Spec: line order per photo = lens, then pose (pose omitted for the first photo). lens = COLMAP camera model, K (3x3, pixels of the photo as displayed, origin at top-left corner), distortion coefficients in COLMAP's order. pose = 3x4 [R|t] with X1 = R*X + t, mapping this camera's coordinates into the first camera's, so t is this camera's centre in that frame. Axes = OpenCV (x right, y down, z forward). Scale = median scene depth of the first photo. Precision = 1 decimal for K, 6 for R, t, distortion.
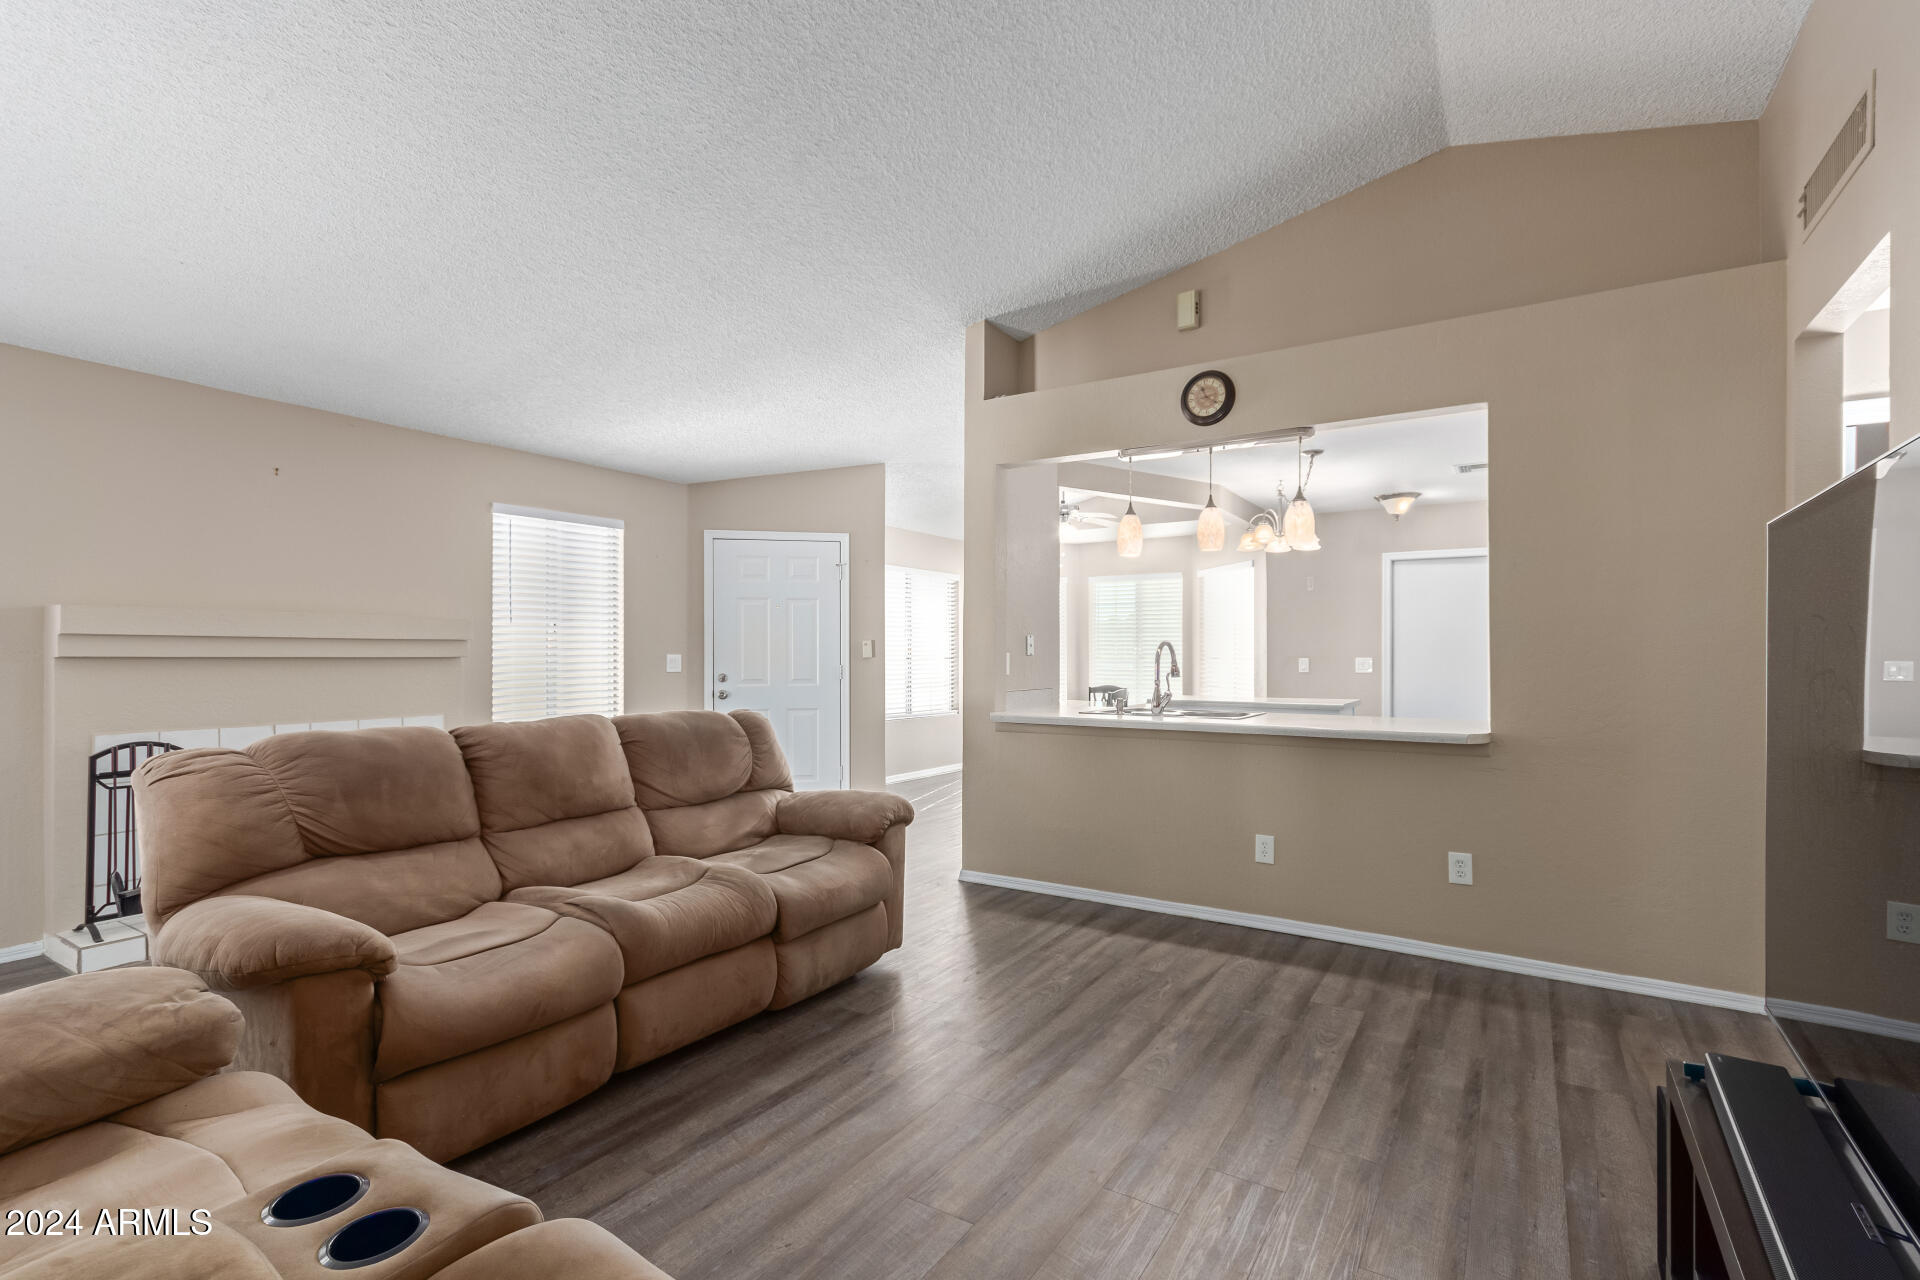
lens RADIAL K [[900.8, 0, 960.2], [0, 900.8, 649.2], [0, 0, 1]] dist [0.000557, 0.000082]
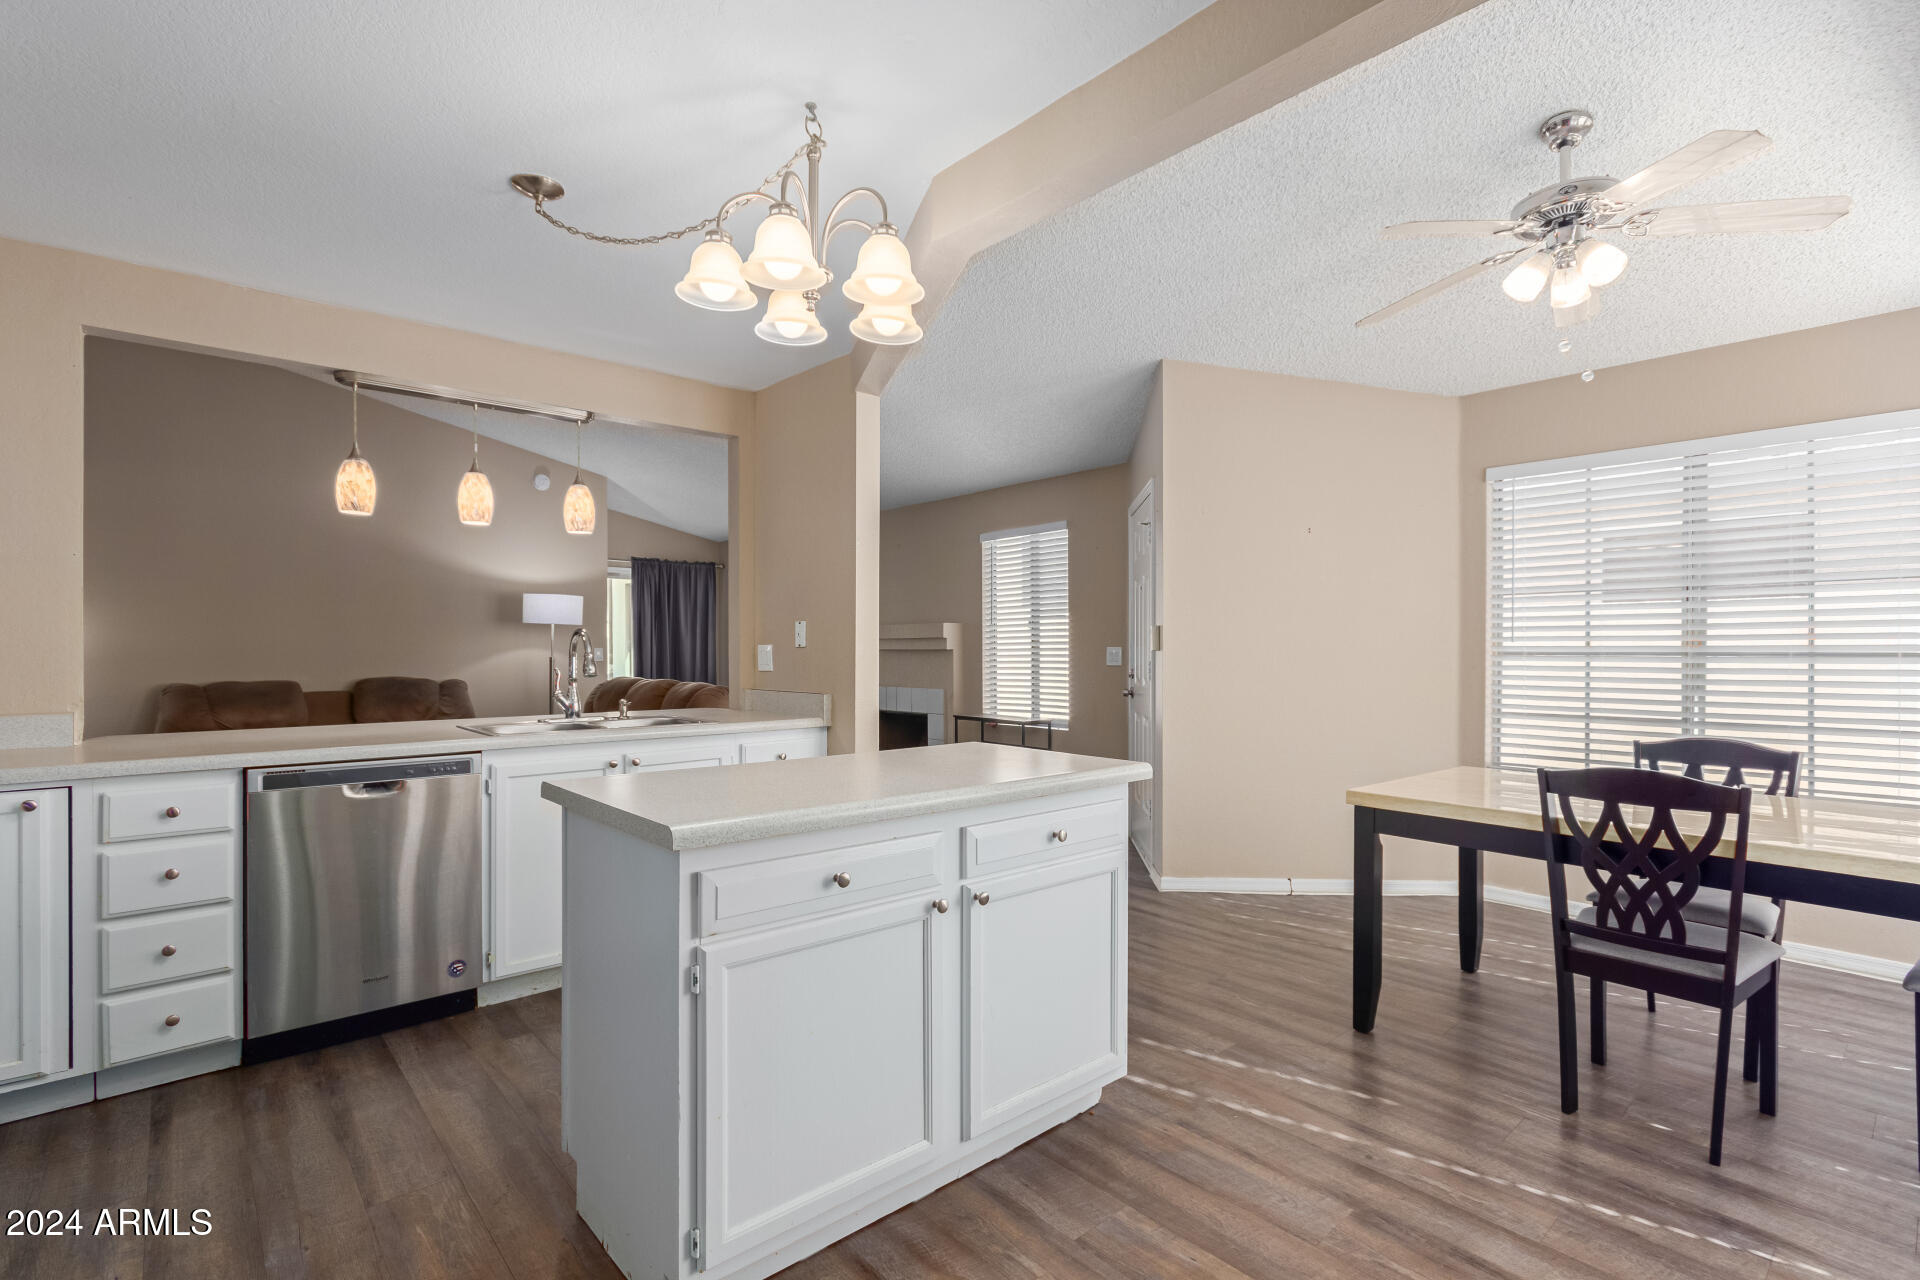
lens RADIAL K [[900.8, 0, 960.2], [0, 900.8, 649.2], [0, 0, 1]] dist [0.000557, 0.000082]
pose [[-0.291541, -0.000378, -0.956558, 1.162289], [0.005941, 0.999980, -0.002205, 0.017756], [0.956540, -0.006326, -0.291533, 2.038156]]
